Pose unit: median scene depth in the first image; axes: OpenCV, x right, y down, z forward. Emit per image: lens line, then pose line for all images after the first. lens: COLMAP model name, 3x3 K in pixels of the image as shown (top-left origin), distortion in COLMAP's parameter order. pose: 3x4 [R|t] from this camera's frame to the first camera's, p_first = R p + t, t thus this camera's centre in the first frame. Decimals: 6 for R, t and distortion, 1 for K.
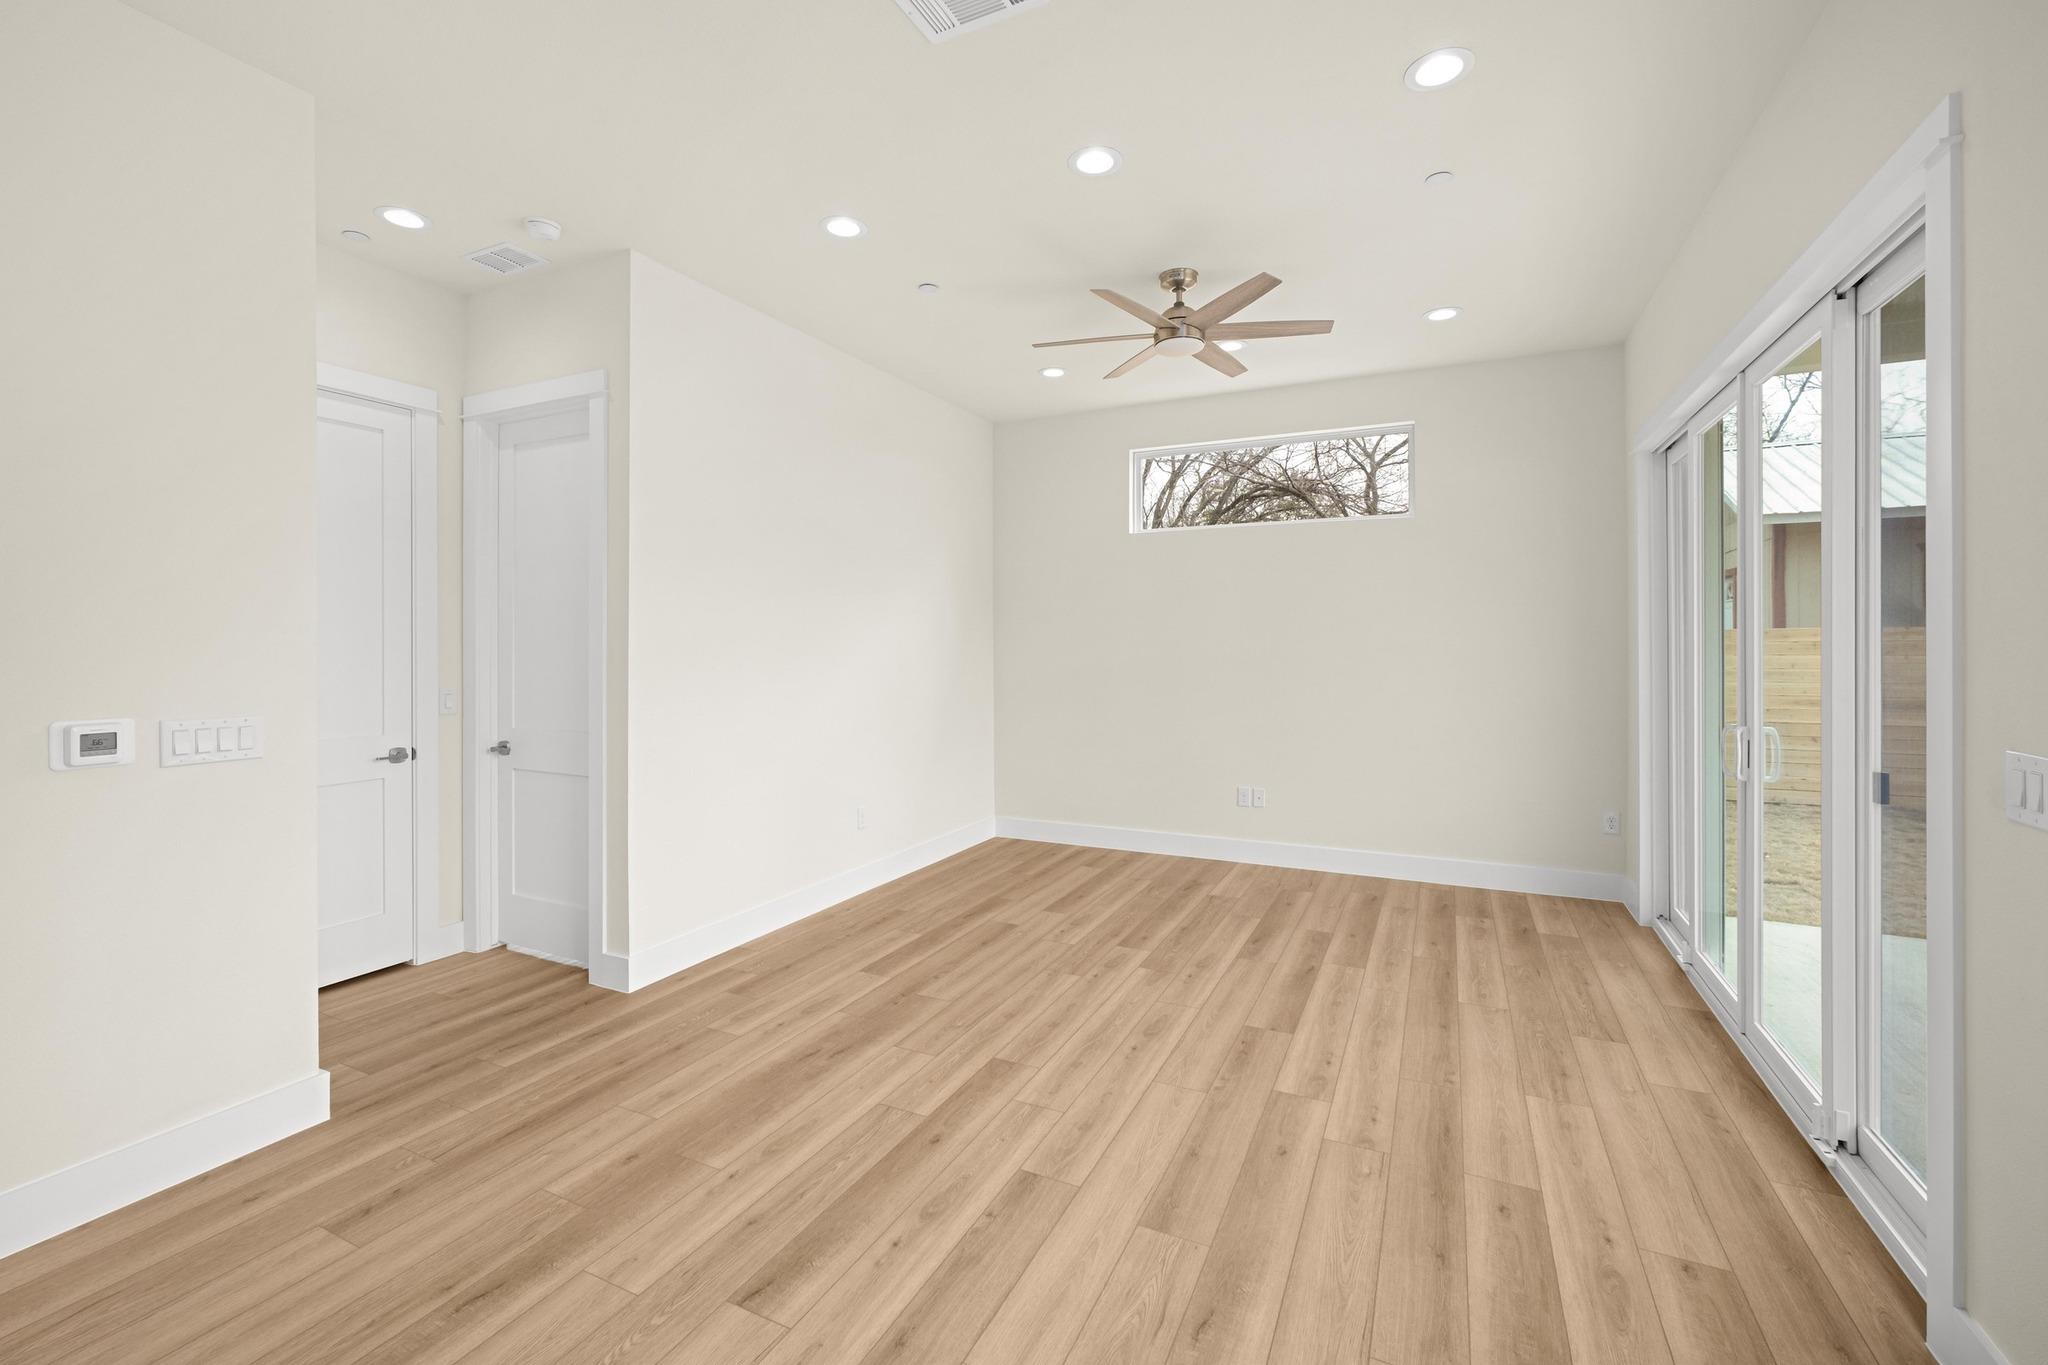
lens RADIAL K [[868.5, 0, 1027.6], [0, 868.5, 643.8], [0, 0, 1]] dist [-0.023698, 0.009186]
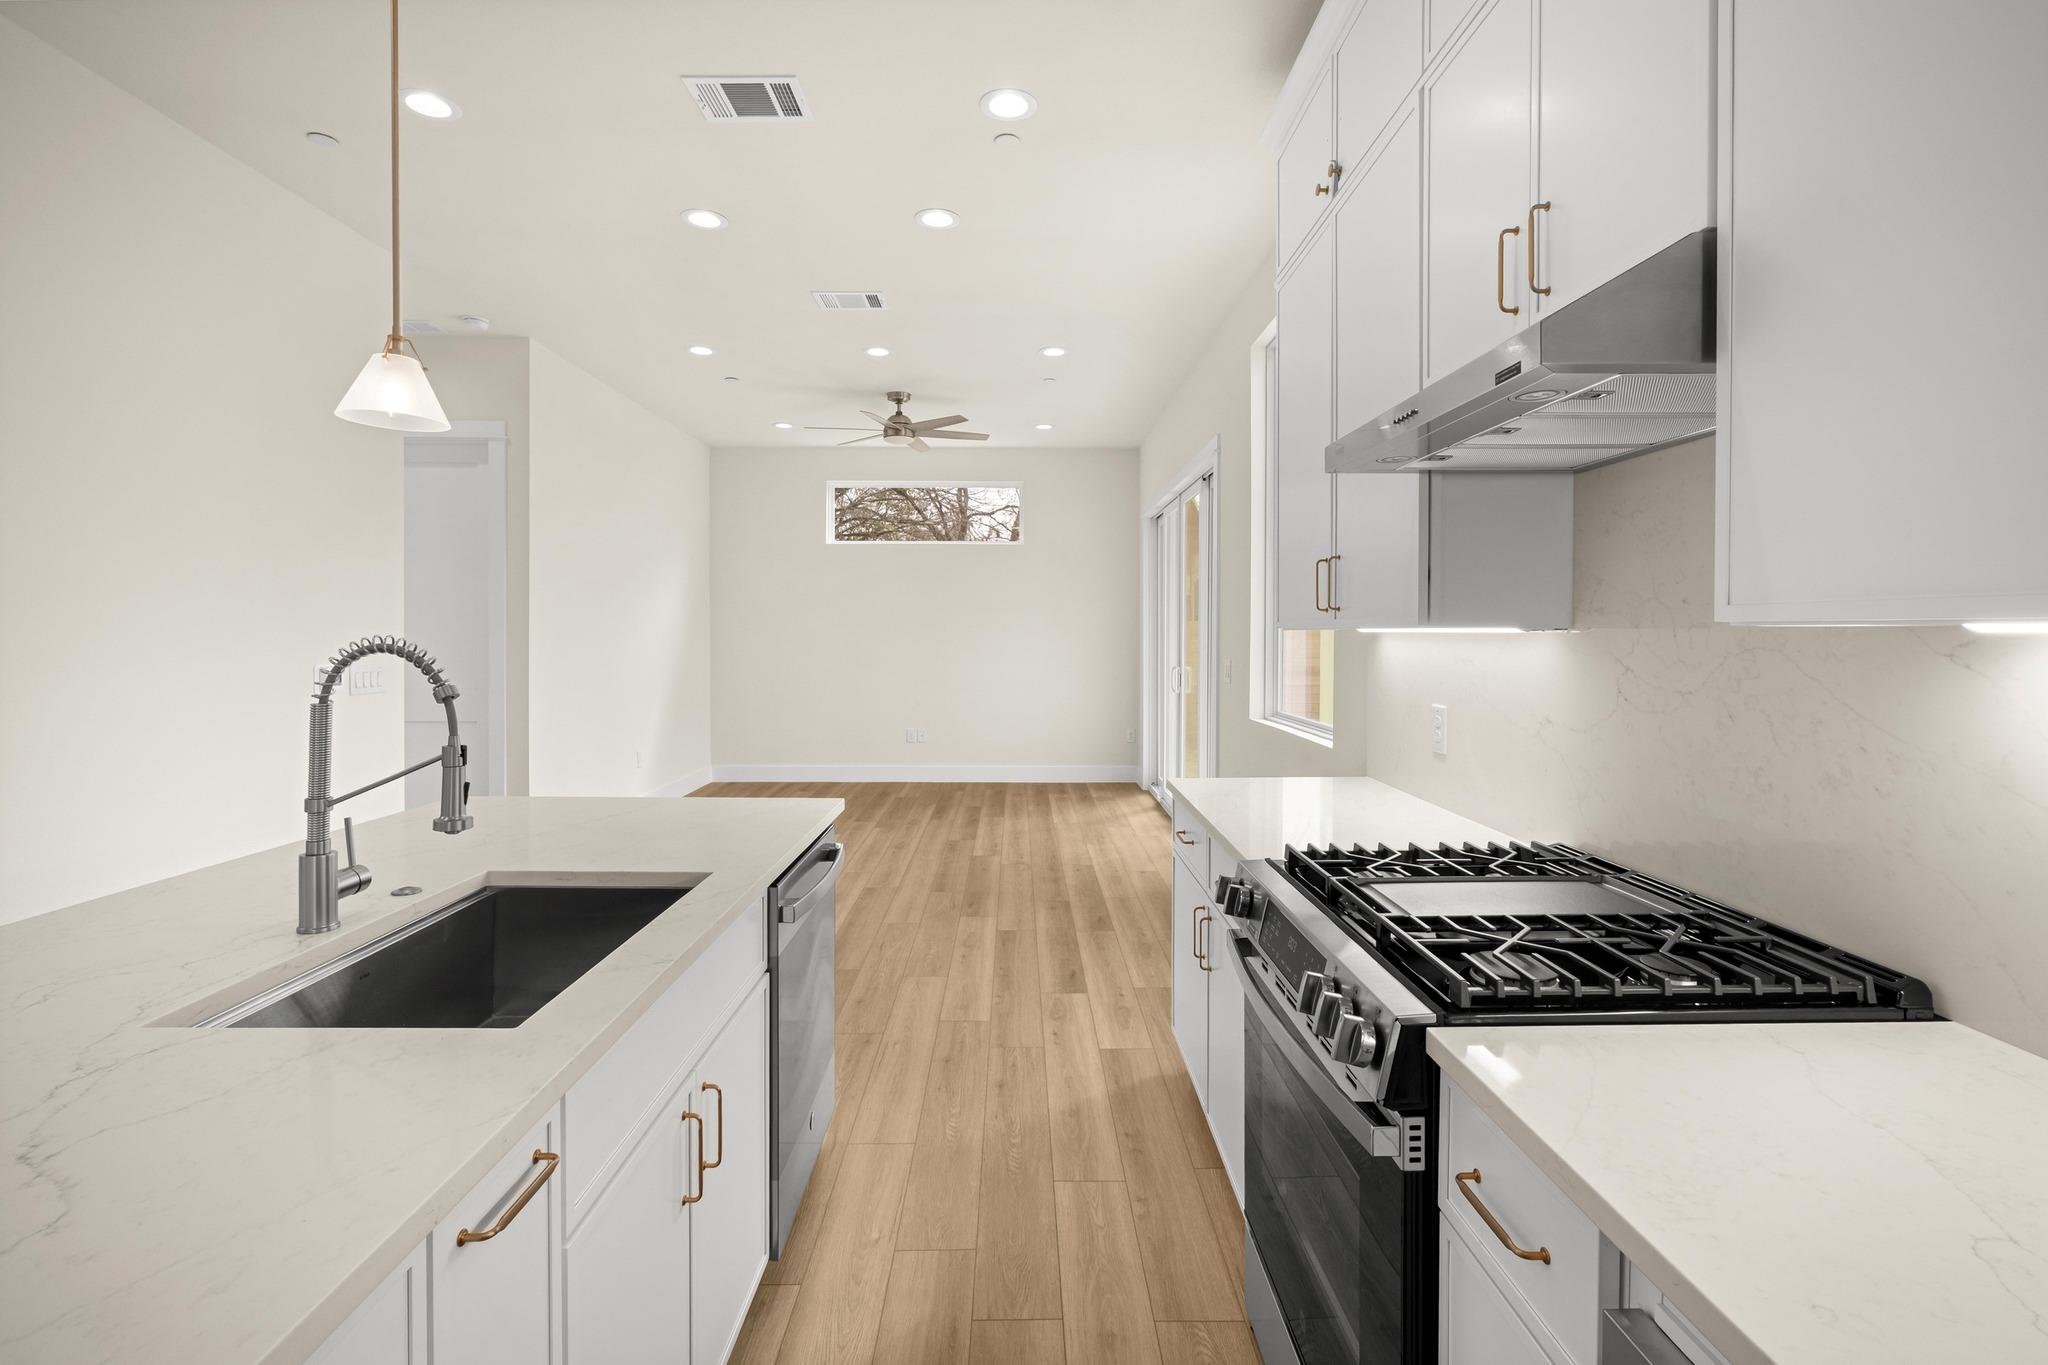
lens RADIAL K [[936.3, 0, 1027.7], [0, 936.3, 646.0], [0, 0, 1]] dist [-0.010649, 0.000011]
pose [[0.894448, -0.001464, 0.447169, -0.448546], [-0.004685, 0.999909, 0.012645, 0.017276], [-0.447147, -0.013405, 0.894360, -0.765234]]
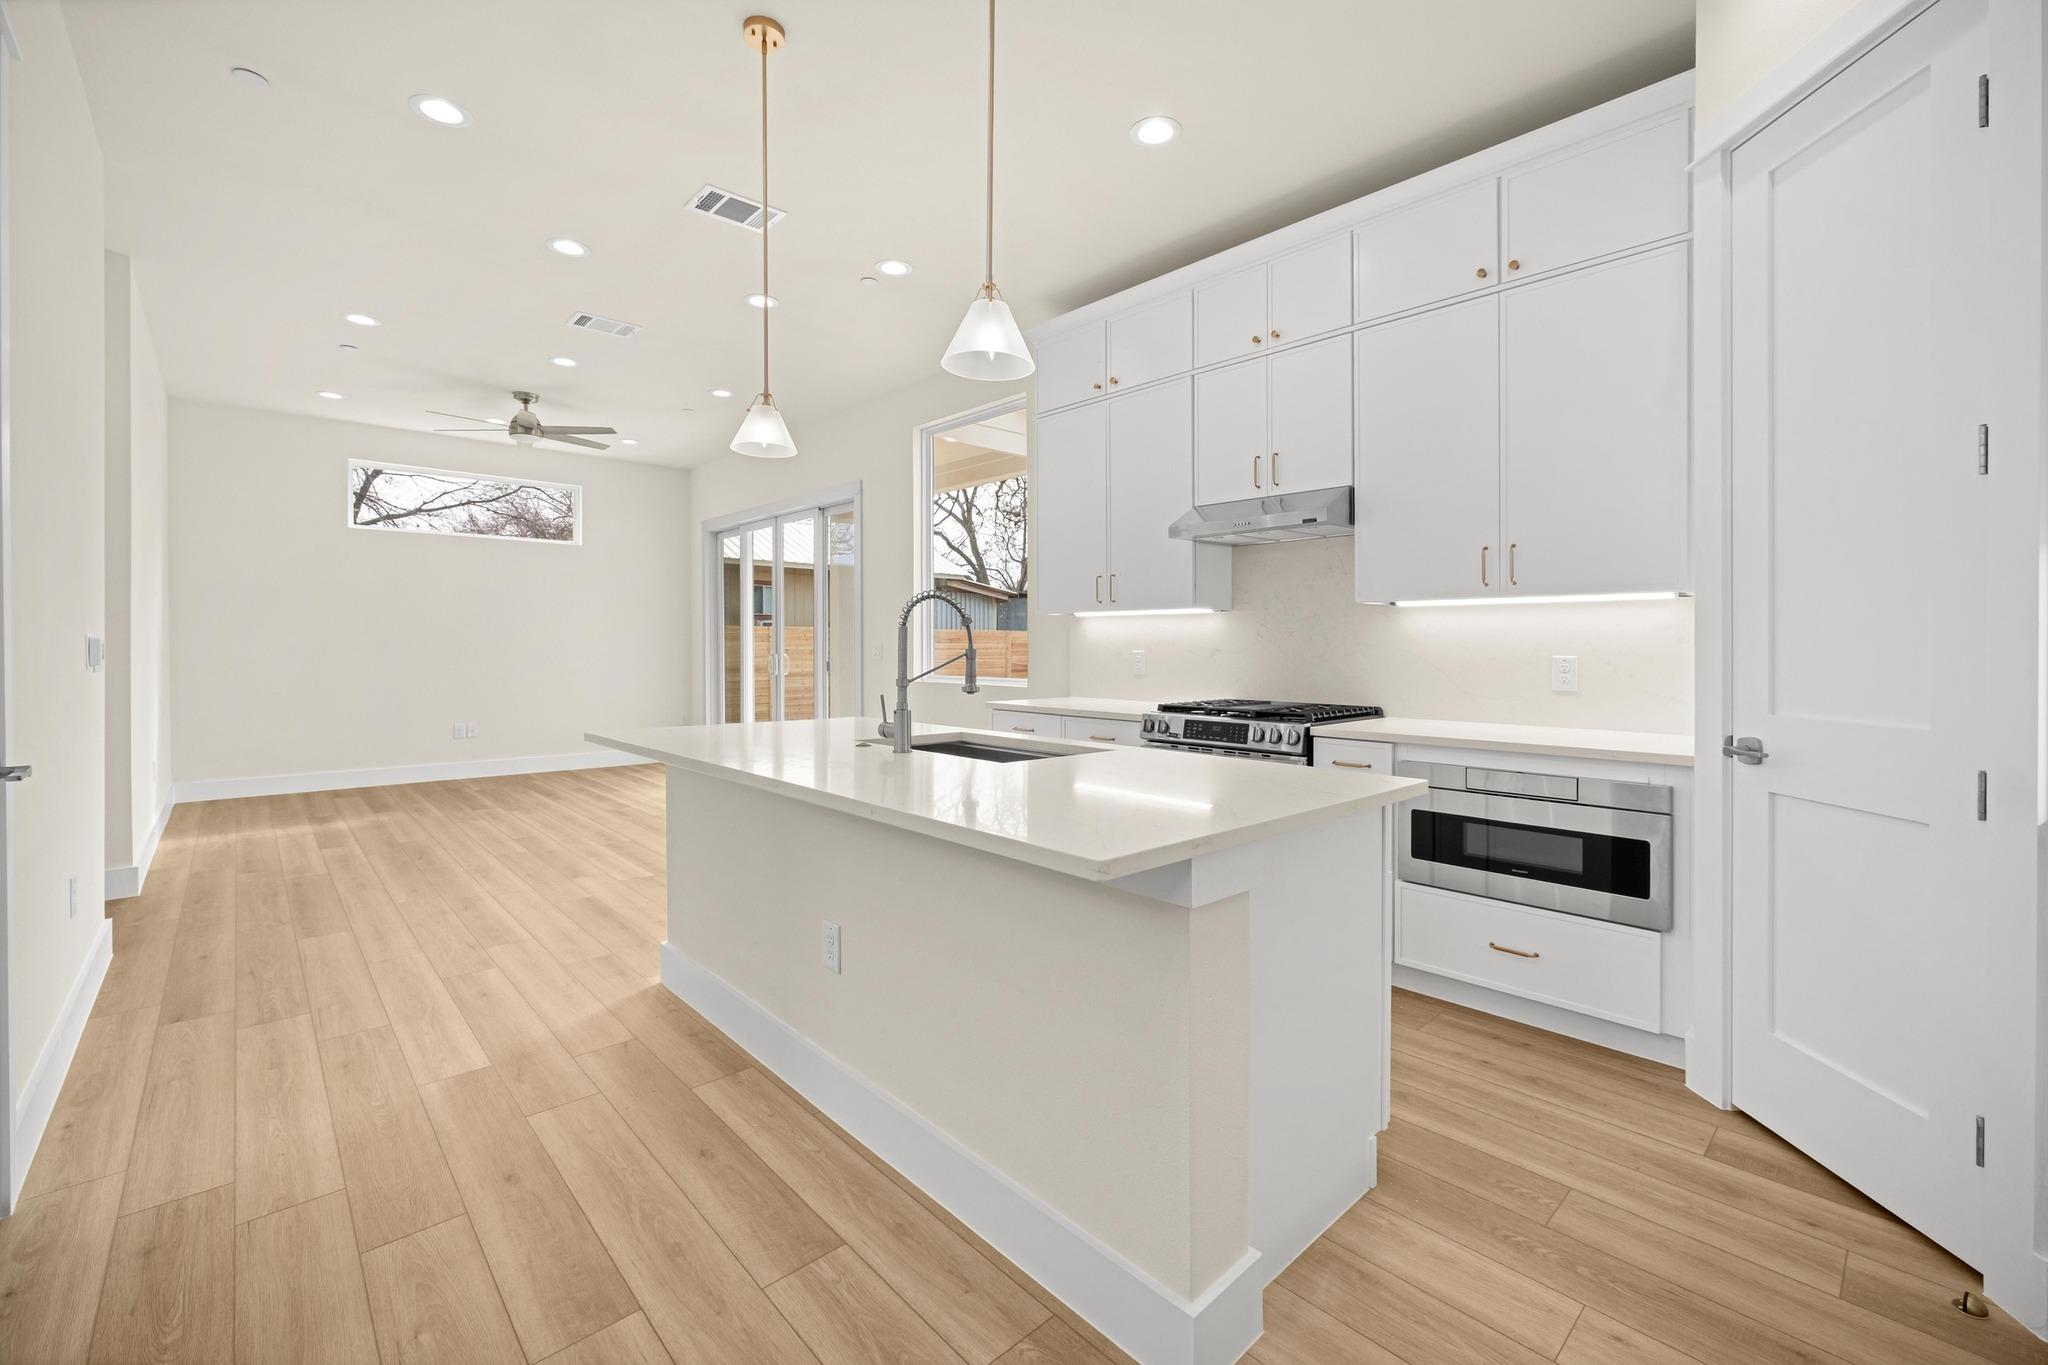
lens RADIAL K [[861.5, 0, 1030.2], [0, 861.5, 655.2], [0, 0, 1]] dist [-0.019159, 0.009407]
pose [[0.359504, -0.006681, 0.933120, -1.185583], [-0.003739, 0.999956, 0.008600, 0.067696], [-0.933136, -0.006581, 0.359463, -0.589459]]
